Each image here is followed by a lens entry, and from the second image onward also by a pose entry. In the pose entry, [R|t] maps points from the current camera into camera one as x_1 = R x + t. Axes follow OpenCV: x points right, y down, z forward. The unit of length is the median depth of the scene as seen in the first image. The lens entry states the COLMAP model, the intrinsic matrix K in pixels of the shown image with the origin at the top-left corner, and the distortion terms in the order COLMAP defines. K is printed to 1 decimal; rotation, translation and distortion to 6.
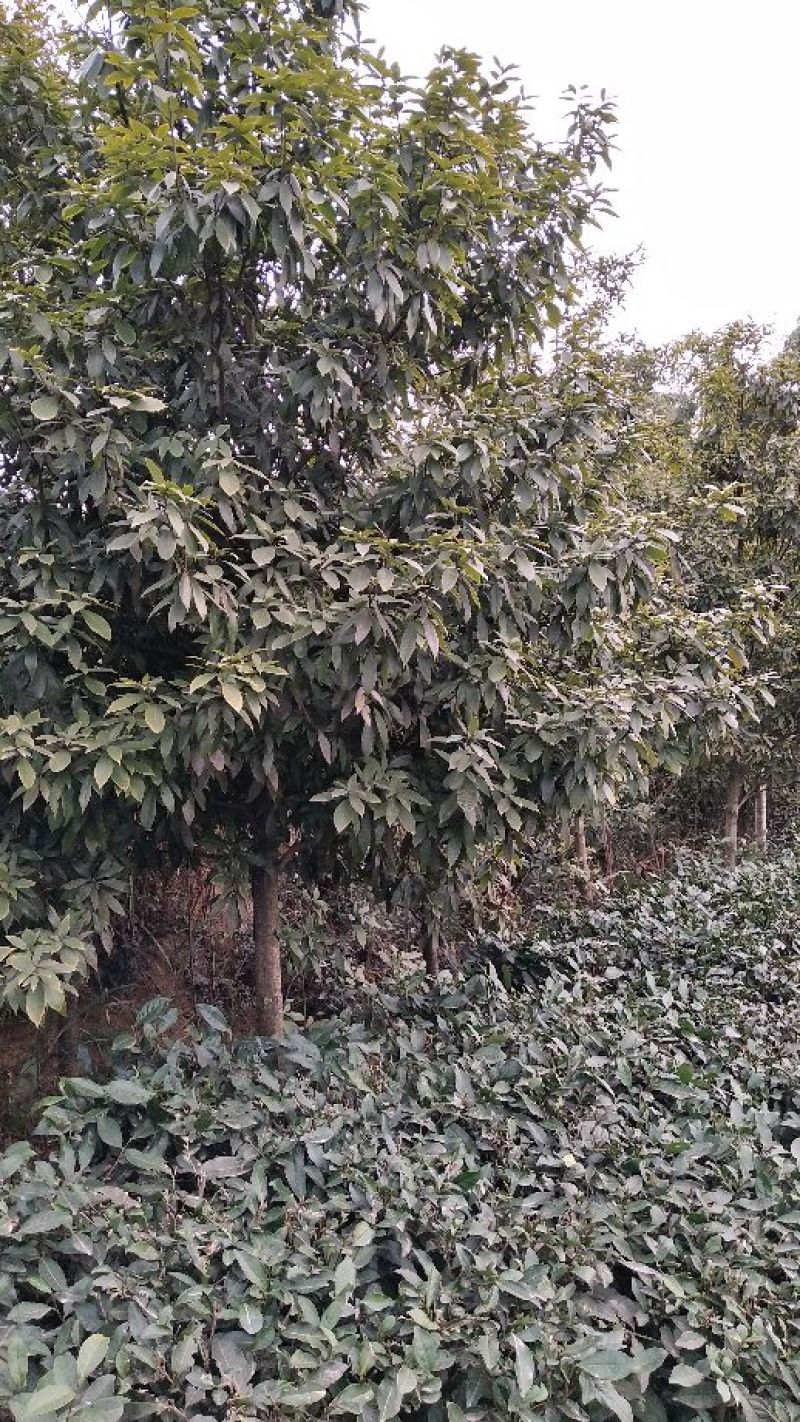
lens RADIAL K [[1099.9, 0, 395.7], [0, 1099.9, 701.5], [0, 0, 1]] dist [0.050674, -0.001229]
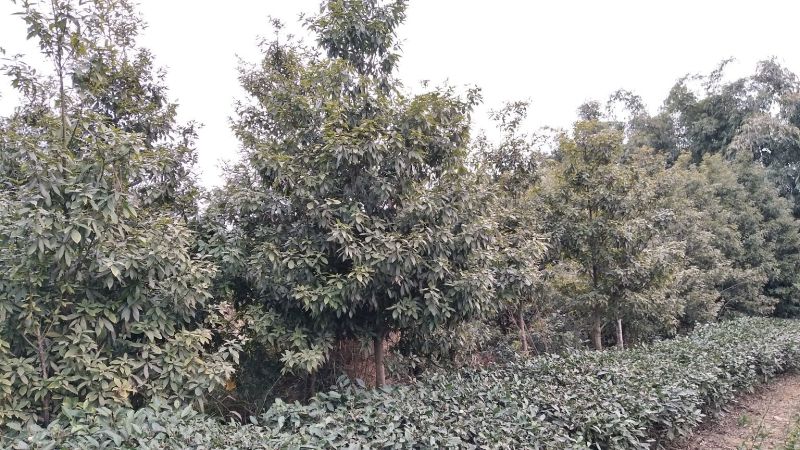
lens RADIAL K [[618.8, 0, 399.4], [0, 618.8, 228.1], [0, 0, 1]] dist [0.050674, -0.001229]
pose [[0.991474, -0.045628, -0.122058, 0.227515], [0.032439, 0.993628, -0.107939, 0.053214], [0.126206, 0.103060, 0.986636, -0.981459]]
